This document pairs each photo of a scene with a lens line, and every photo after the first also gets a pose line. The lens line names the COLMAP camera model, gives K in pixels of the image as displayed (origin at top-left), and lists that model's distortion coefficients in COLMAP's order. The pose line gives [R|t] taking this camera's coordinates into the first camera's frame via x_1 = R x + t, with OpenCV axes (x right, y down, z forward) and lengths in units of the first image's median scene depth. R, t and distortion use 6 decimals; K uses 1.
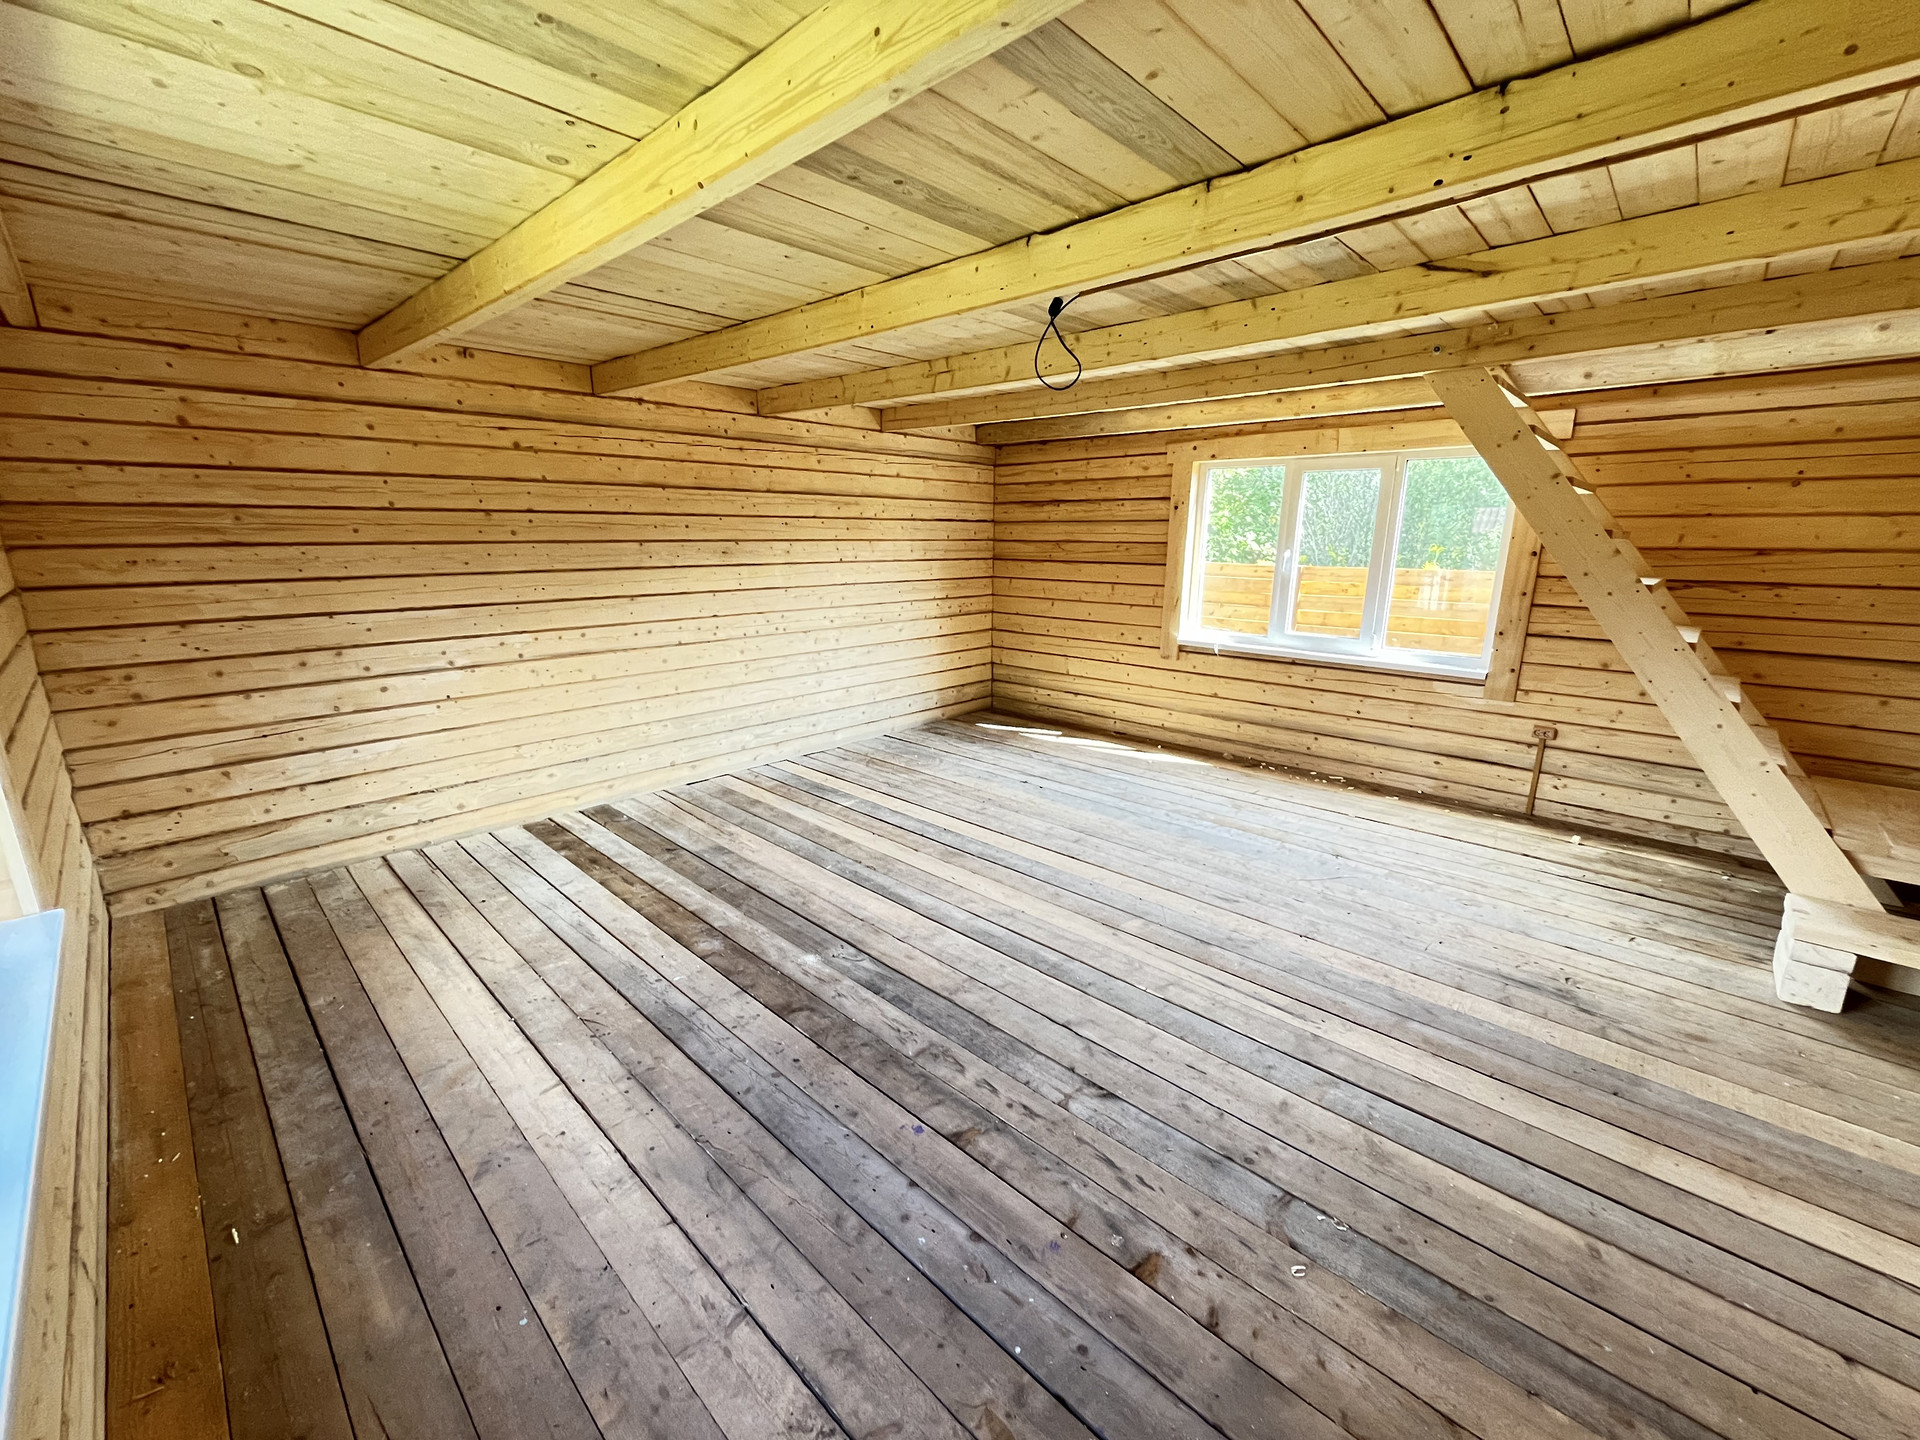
lens RADIAL K [[774.7, 0, 954.9], [0, 774.7, 721.6], [0, 0, 1]] dist [-0.002932, -0.000270]
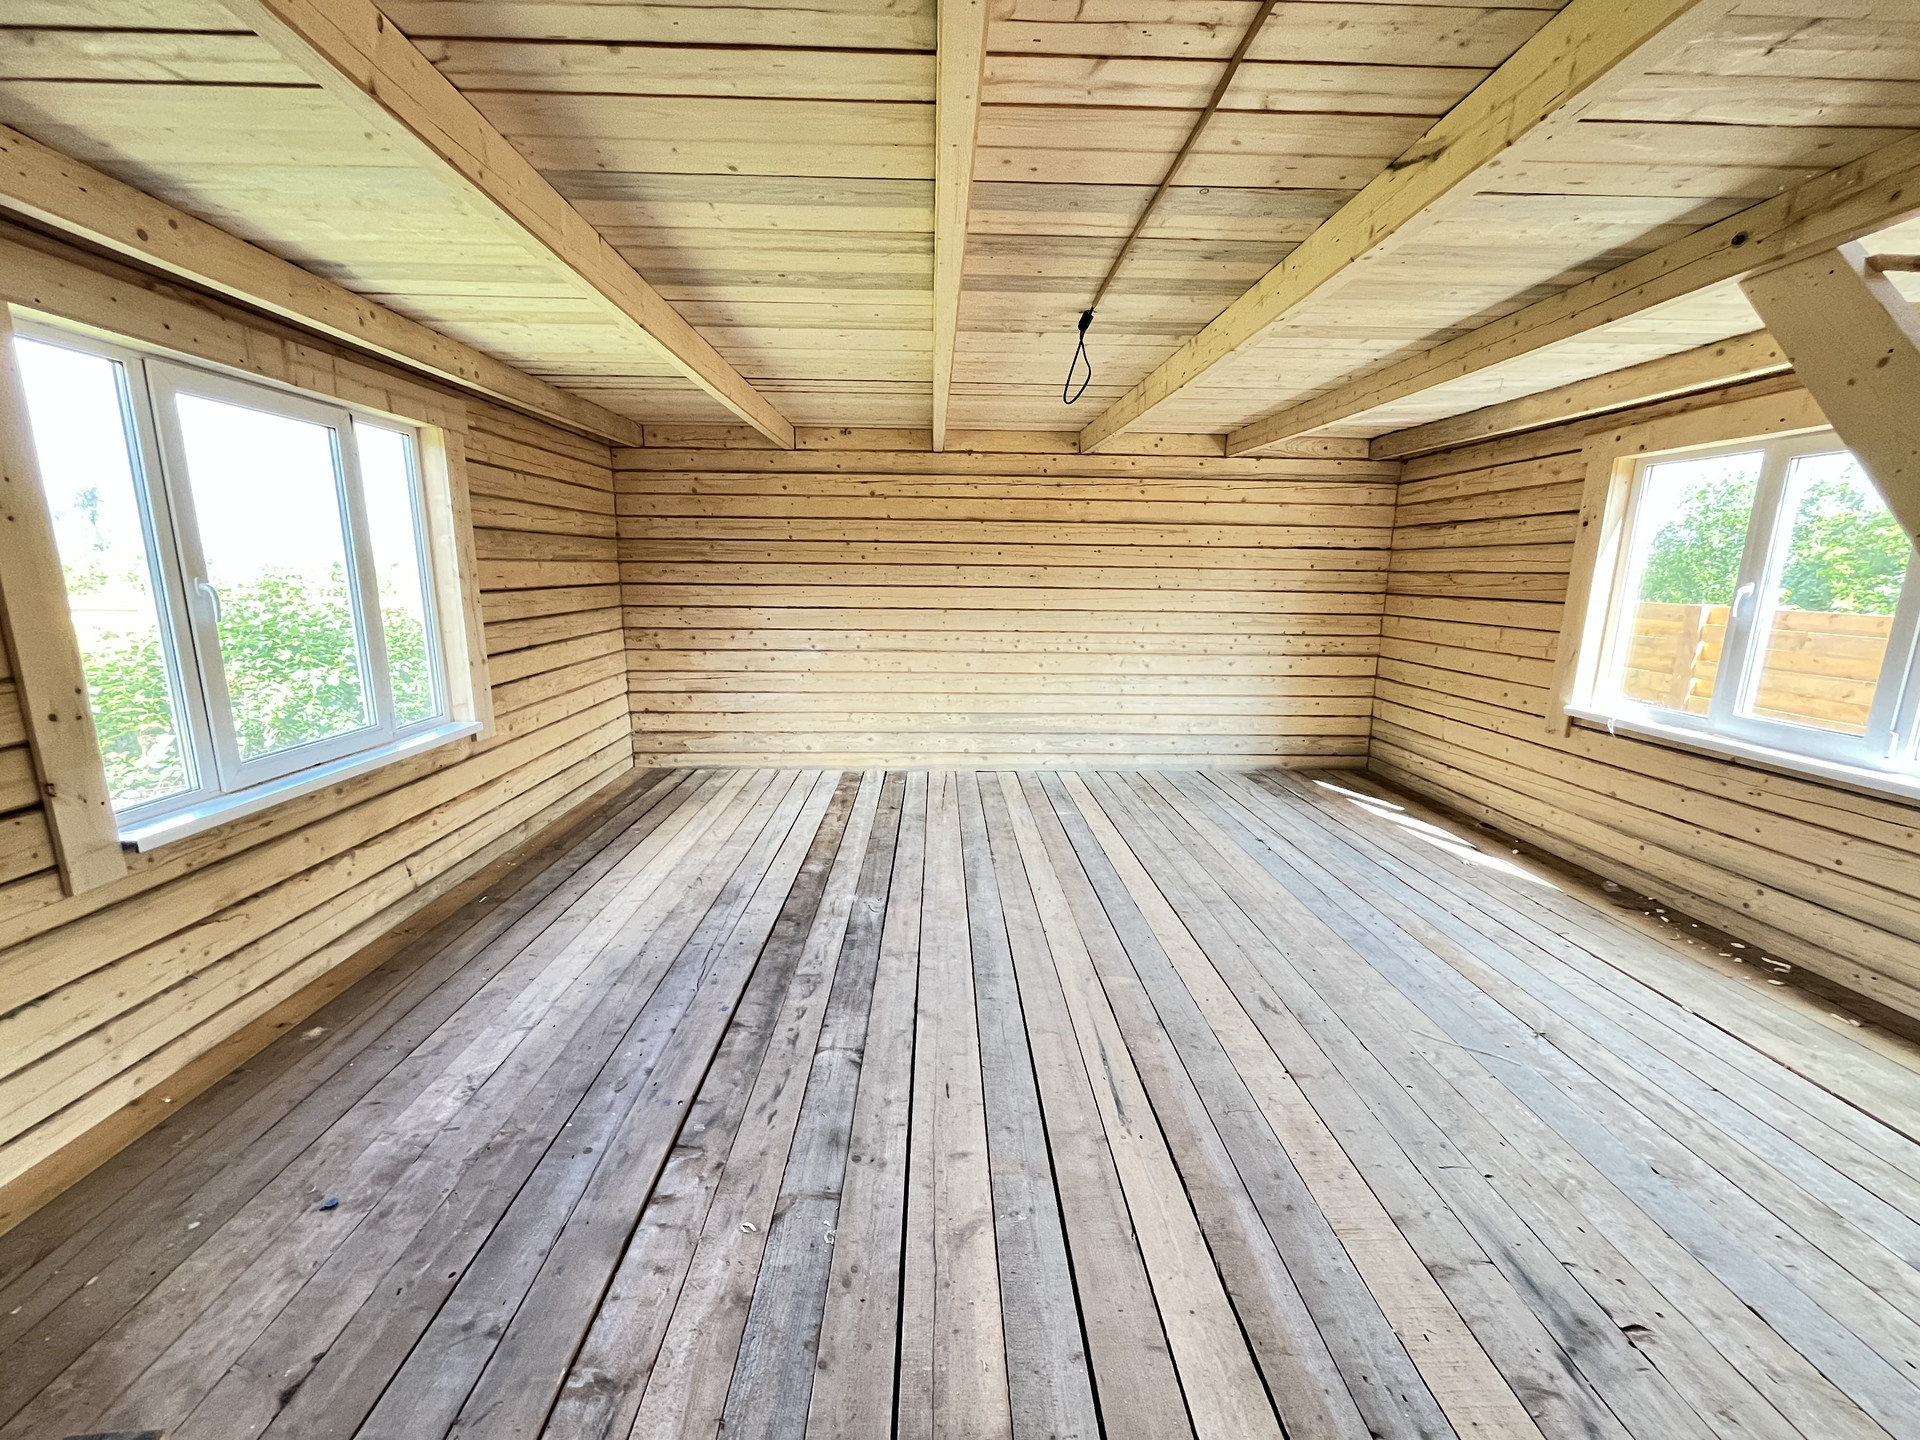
lens RADIAL K [[774.7, 0, 959.2], [0, 774.7, 722.1], [0, 0, 1]] dist [-0.002932, -0.000270]
pose [[0.709565, 0.140616, -0.690467, 0.487102], [-0.176312, 0.984146, 0.019236, -0.011428], [0.682225, 0.108088, 0.723108, 0.140560]]
